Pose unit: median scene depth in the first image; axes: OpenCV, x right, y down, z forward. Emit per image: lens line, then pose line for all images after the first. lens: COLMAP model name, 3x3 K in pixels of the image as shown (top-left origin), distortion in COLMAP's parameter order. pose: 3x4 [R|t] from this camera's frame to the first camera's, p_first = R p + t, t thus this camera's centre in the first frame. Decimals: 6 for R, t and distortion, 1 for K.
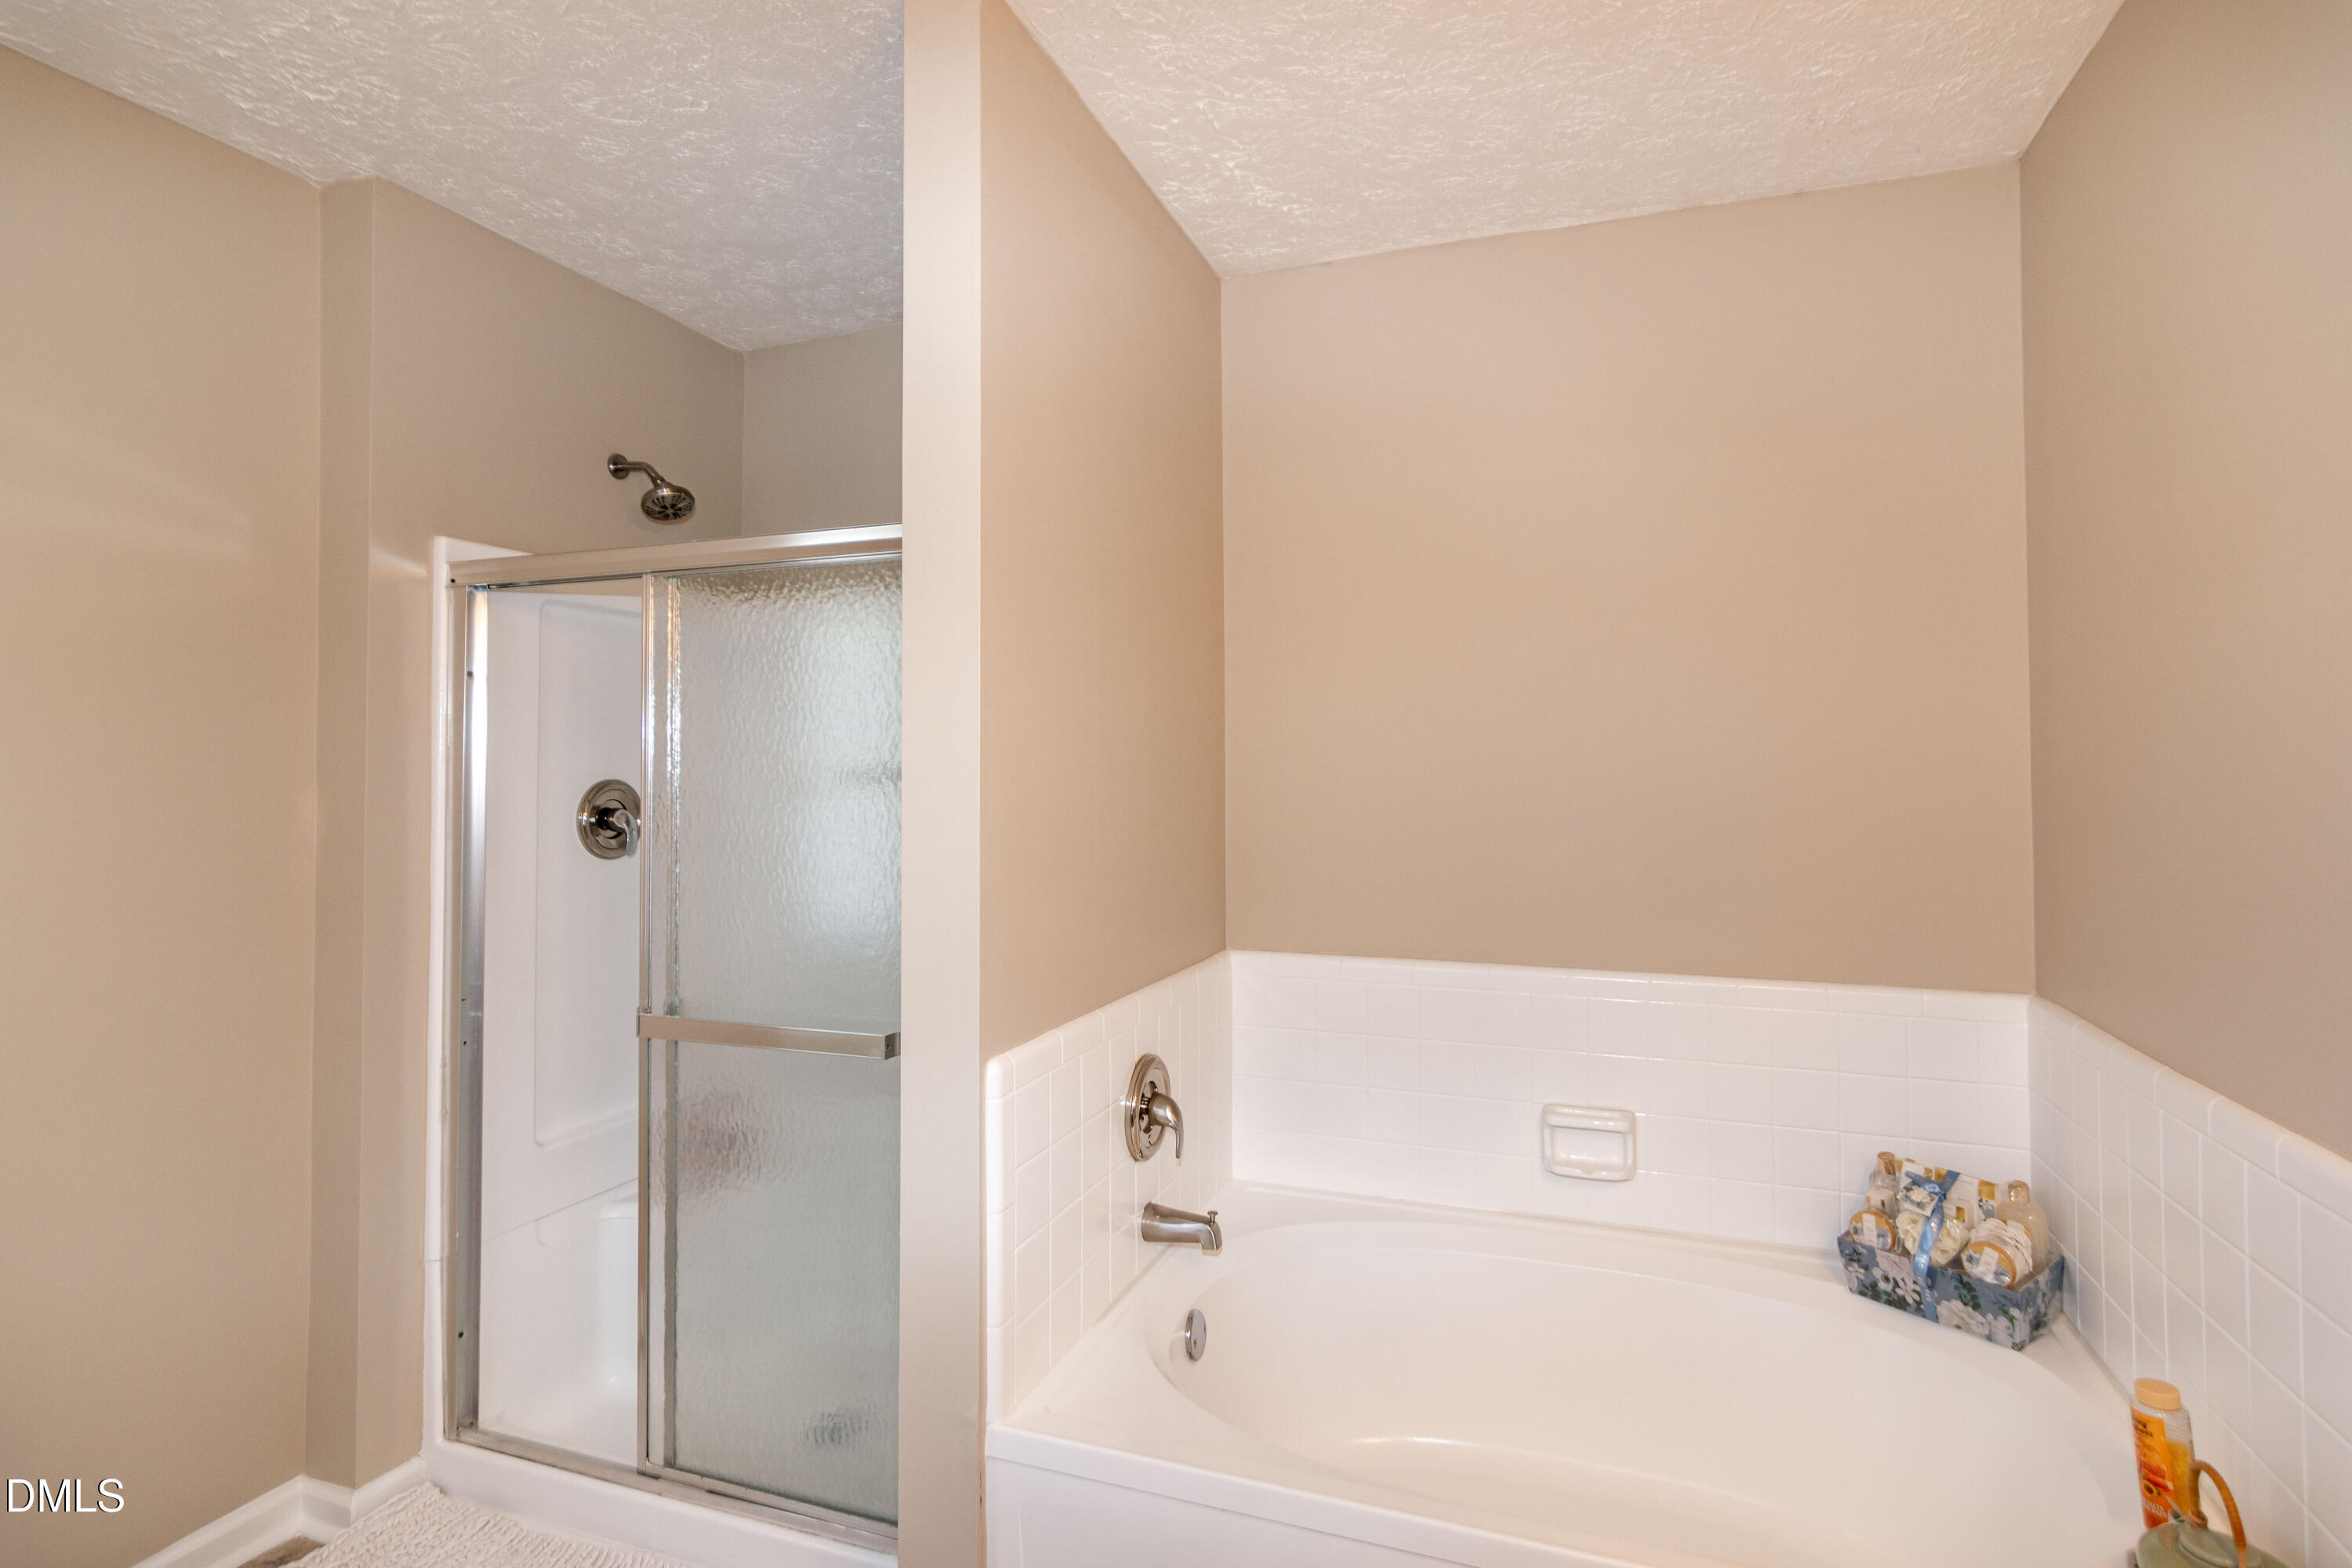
lens RADIAL K [[1148.8, 0, 1184.5], [0, 1148.8, 765.2], [0, 0, 1]] dist [-0.000298, 0.000063]
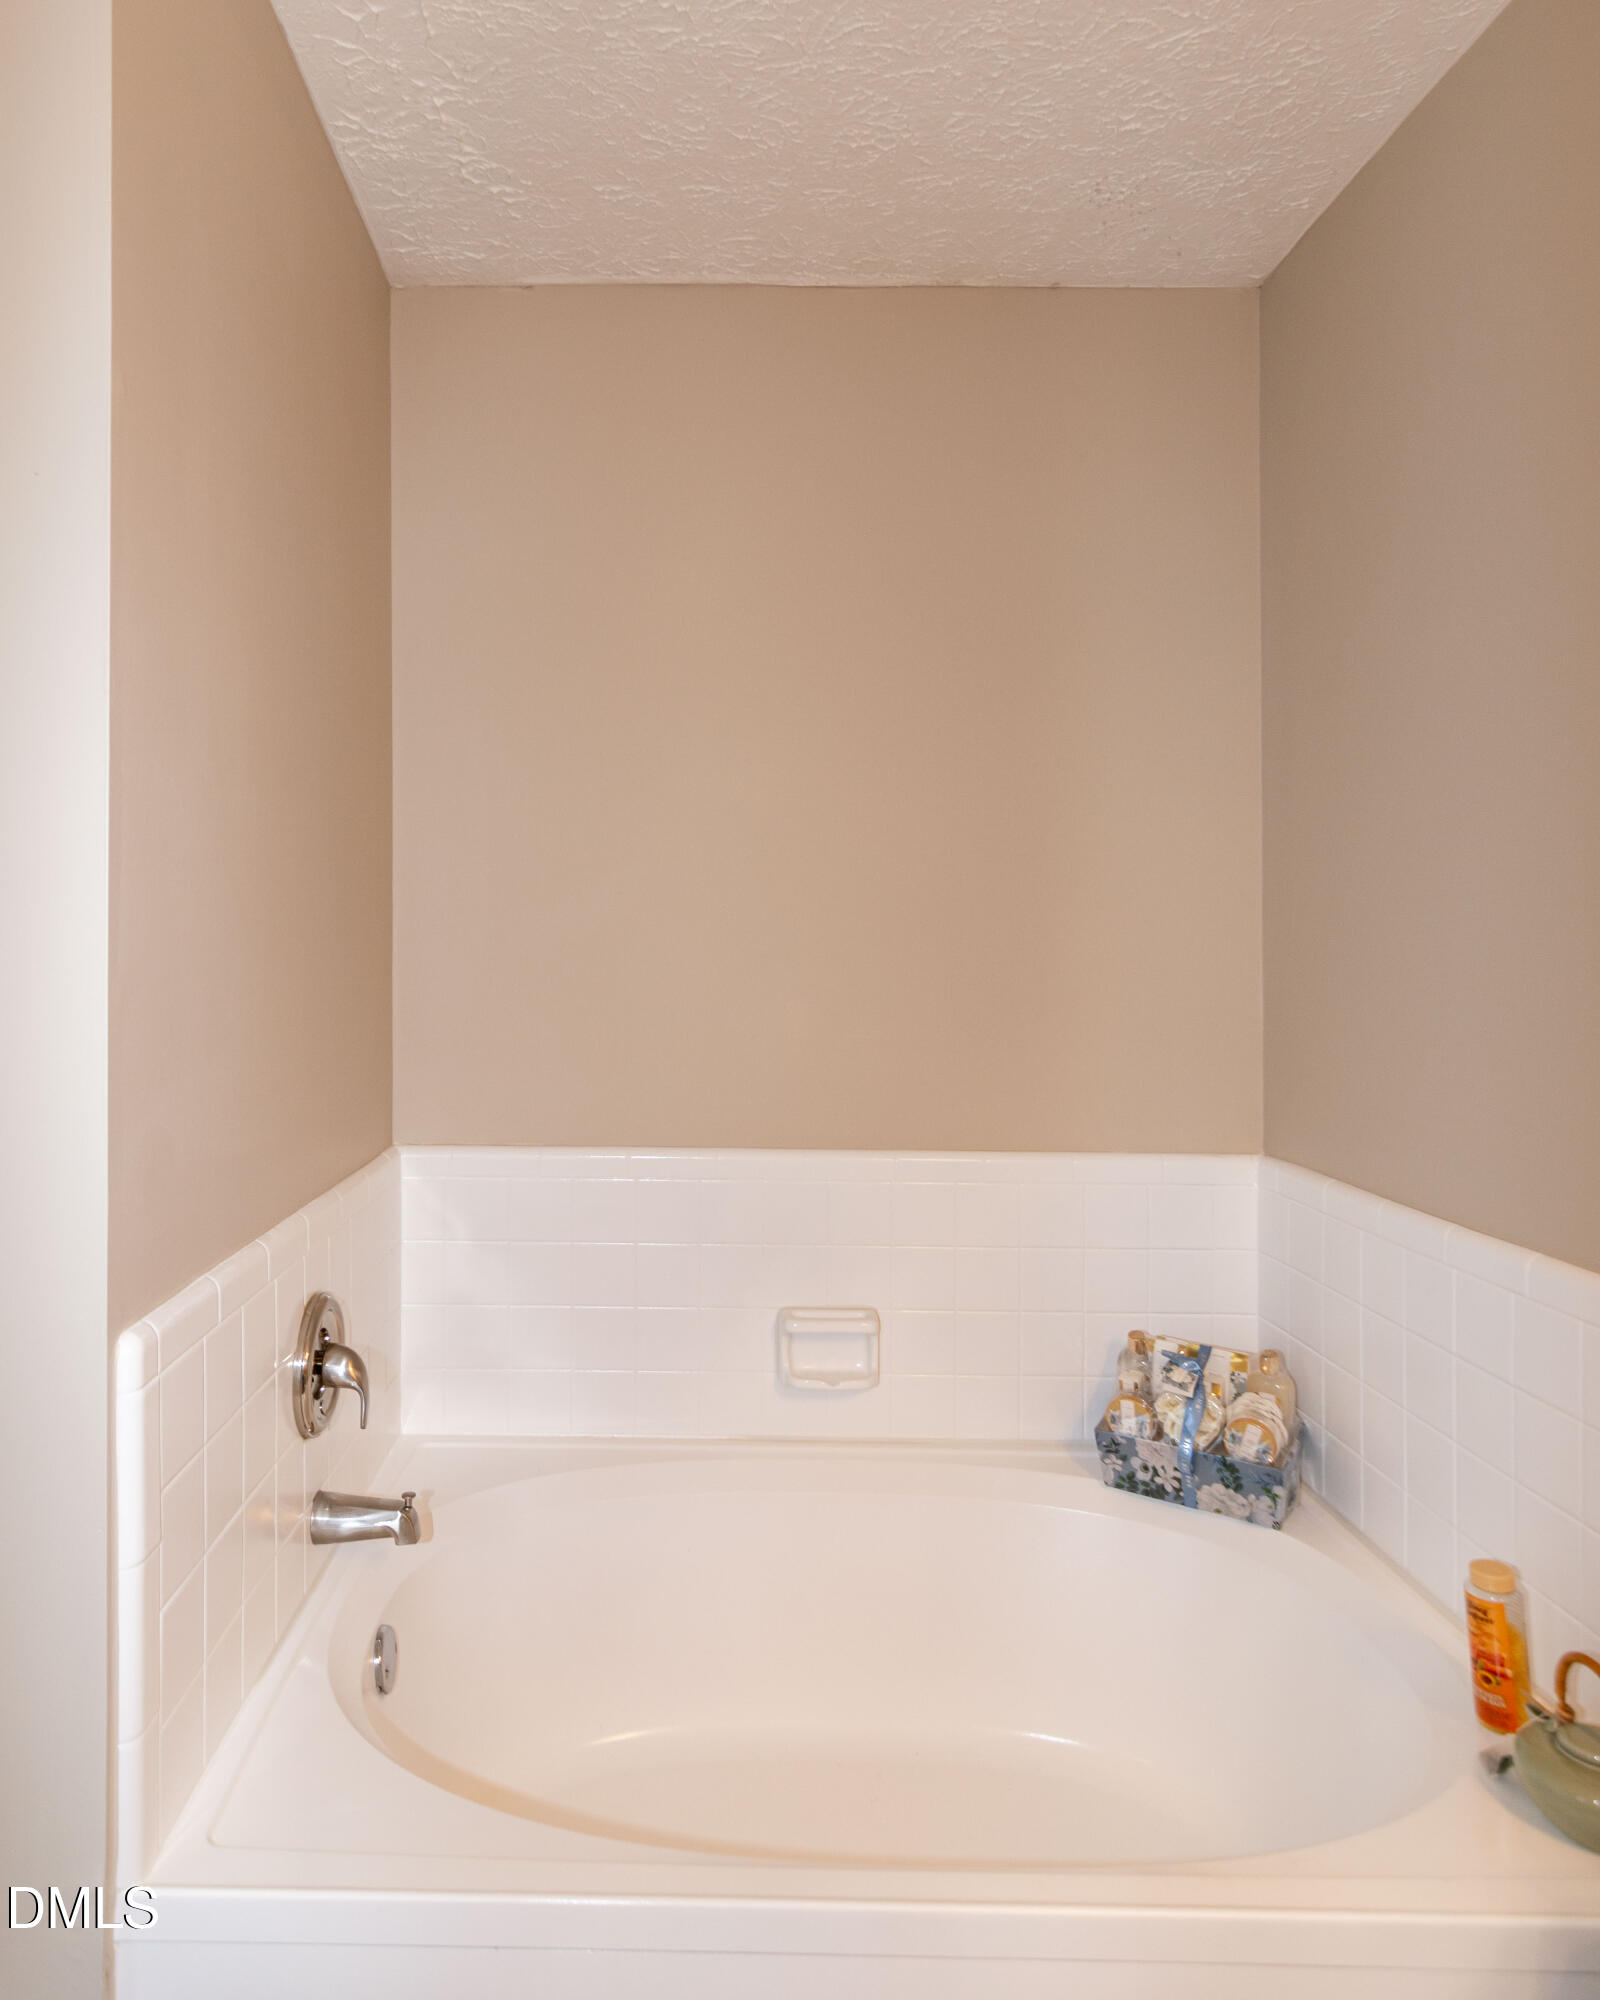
lens RADIAL K [[1219.4, 0, 646.0], [0, 1219.4, 961.6], [0, 0, 1]] dist [-0.010242, 0.006404]
pose [[0.947868, 0.003806, 0.318641, -0.083867], [-0.008618, 0.999869, 0.013691, 0.027776], [-0.318547, -0.015723, 0.947777, 0.200235]]
